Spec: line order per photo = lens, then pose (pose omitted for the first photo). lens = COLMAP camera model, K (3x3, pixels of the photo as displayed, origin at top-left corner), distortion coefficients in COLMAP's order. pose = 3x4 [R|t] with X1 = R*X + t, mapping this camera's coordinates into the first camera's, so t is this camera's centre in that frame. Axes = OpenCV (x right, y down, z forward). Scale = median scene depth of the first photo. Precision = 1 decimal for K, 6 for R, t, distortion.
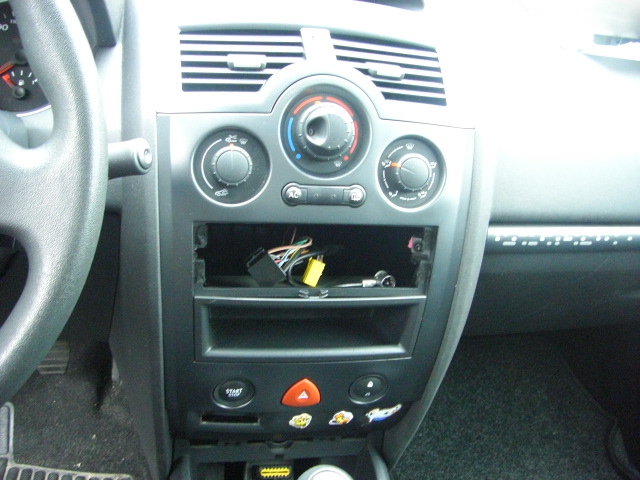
lens RADIAL K [[709.5, 0, 320.0], [0, 709.5, 240.0], [0, 0, 1]] dist [-0.164552, 0.099889]
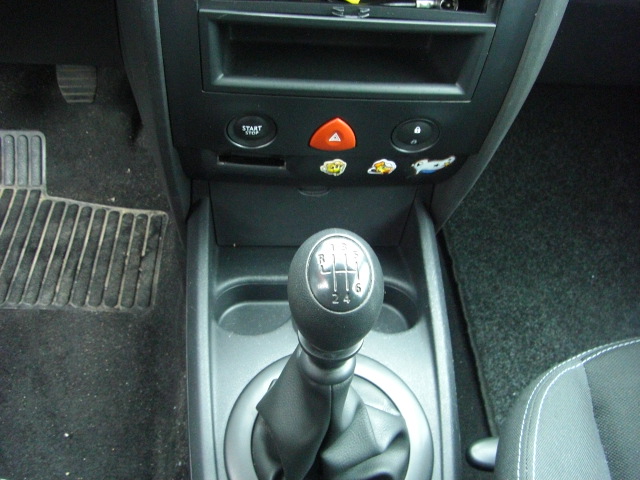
lens RADIAL K [[709.5, 0, 320.0], [0, 709.5, 240.0], [0, 0, 1]] dist [-0.164552, 0.099889]
pose [[0.992479, 0.075876, -0.096068, 0.044654], [-0.036581, 0.932716, 0.358751, 0.031133], [0.116825, -0.352538, 0.928477, 0.163845]]
